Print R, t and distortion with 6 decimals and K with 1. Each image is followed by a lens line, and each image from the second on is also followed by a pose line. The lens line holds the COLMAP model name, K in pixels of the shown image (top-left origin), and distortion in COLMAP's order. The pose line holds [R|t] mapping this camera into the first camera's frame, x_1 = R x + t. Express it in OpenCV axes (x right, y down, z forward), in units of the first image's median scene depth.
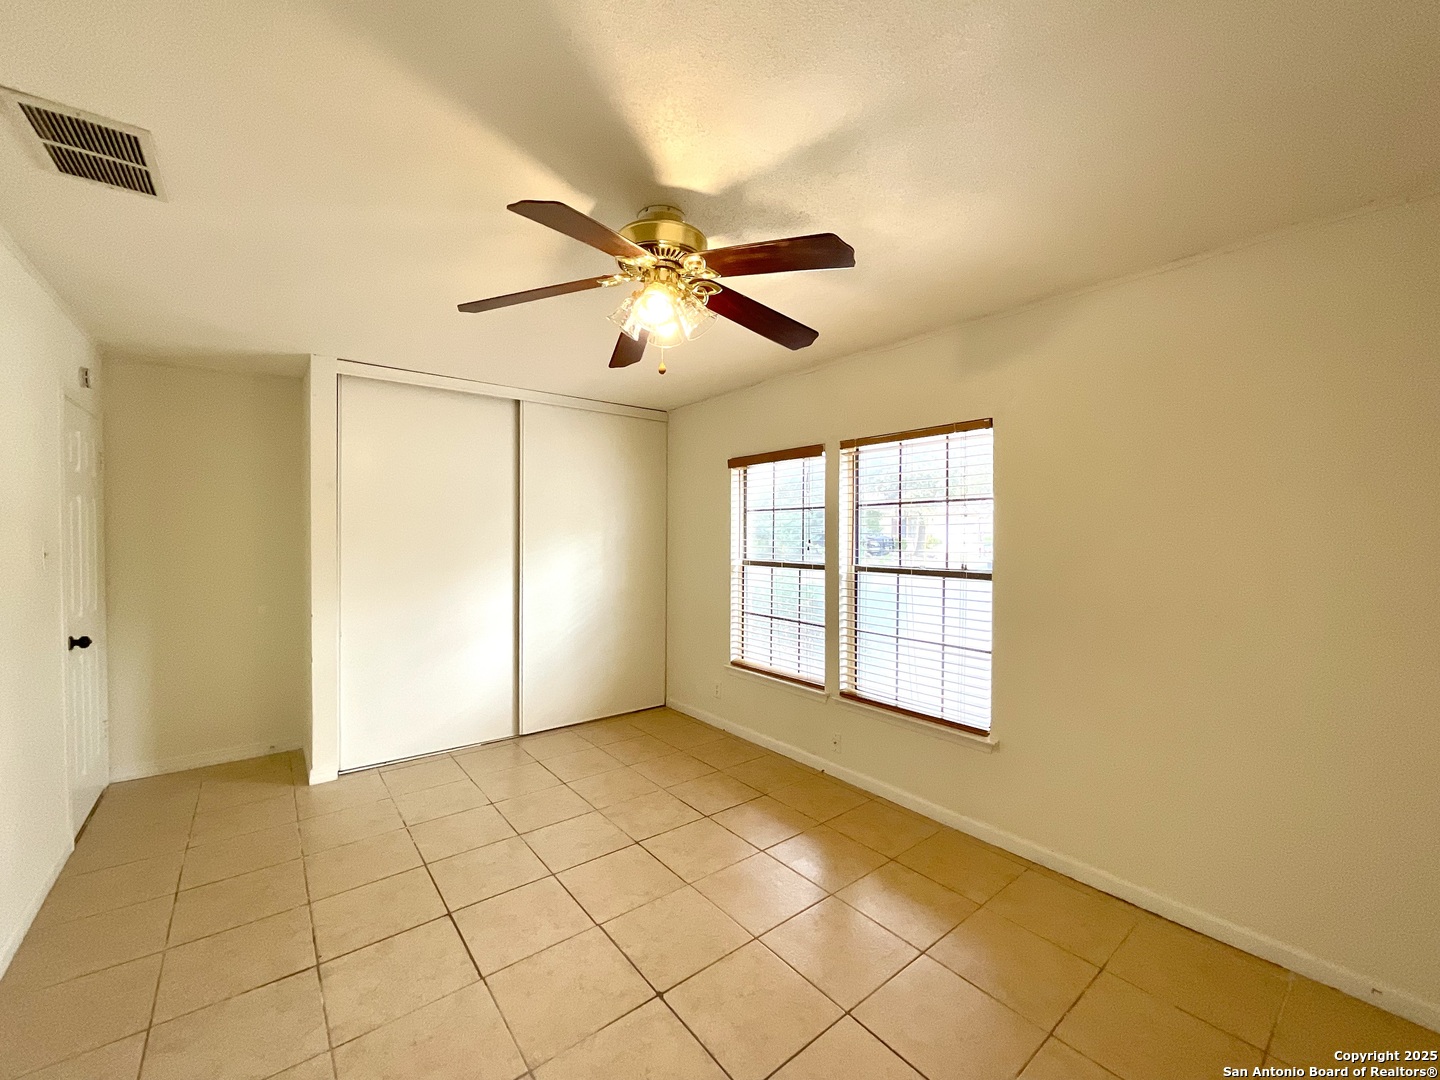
lens RADIAL K [[578.5, 0, 720.0], [0, 578.5, 540.0], [0, 0, 1]] dist [-0.000988, -0.000437]
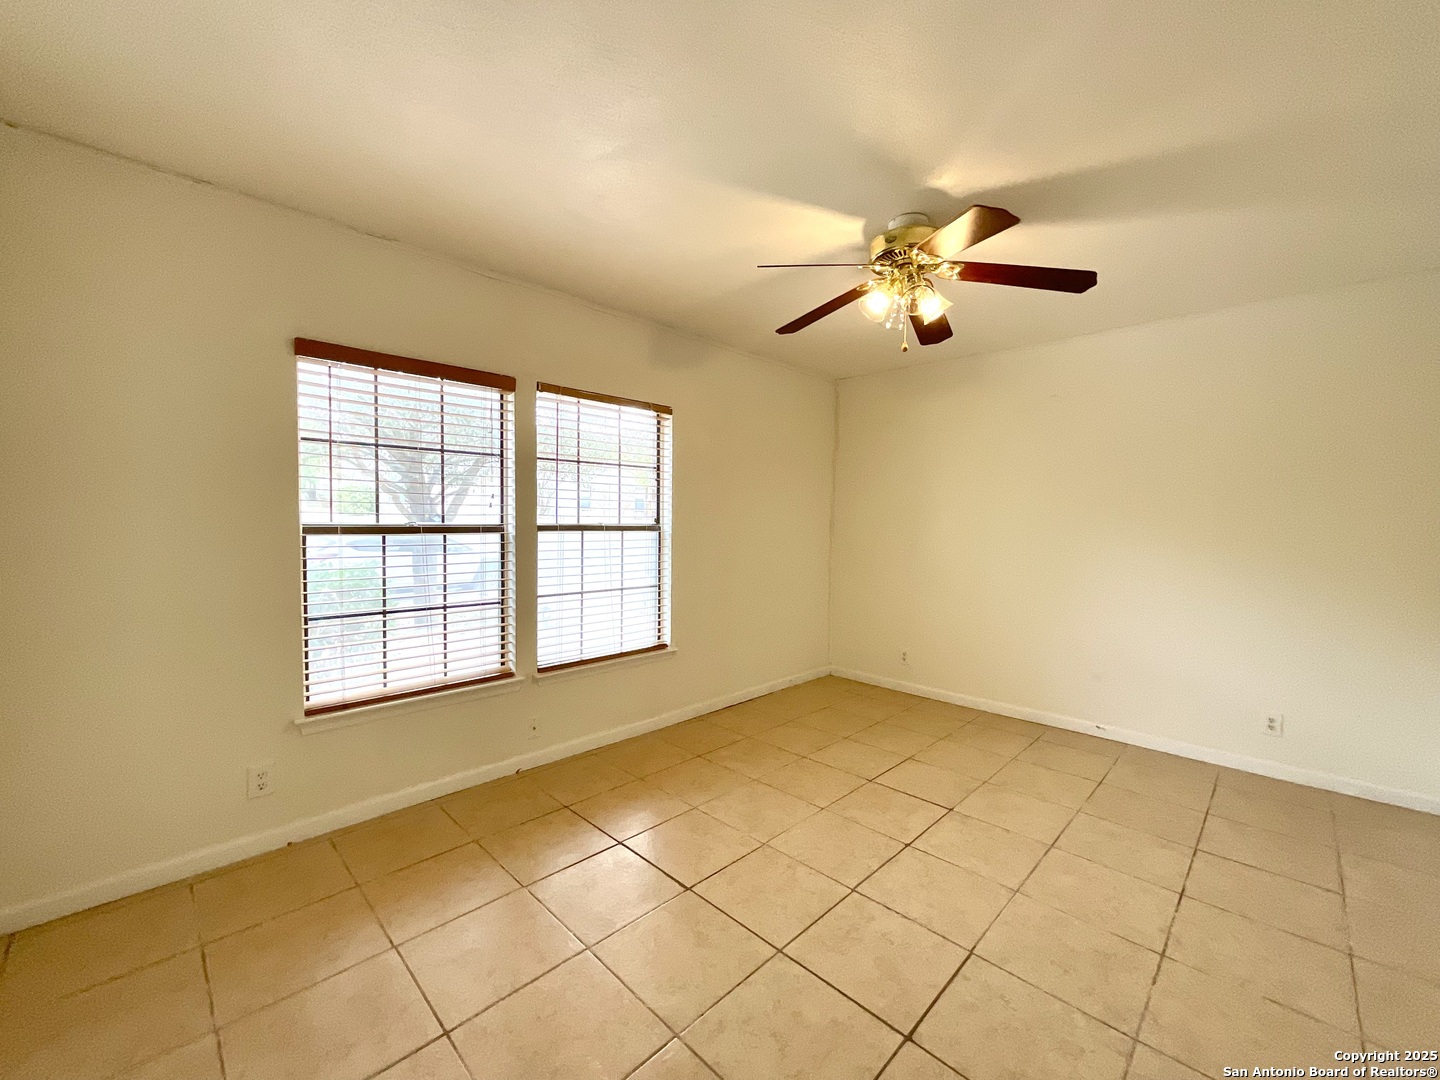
lens RADIAL K [[578.5, 0, 720.0], [0, 578.5, 540.0], [0, 0, 1]] dist [-0.000988, -0.000437]
pose [[-0.115777, -0.038569, 0.992526, -0.743651], [-0.005392, 0.999256, 0.038201, 0.034160], [-0.993261, -0.000929, -0.115899, 0.888525]]
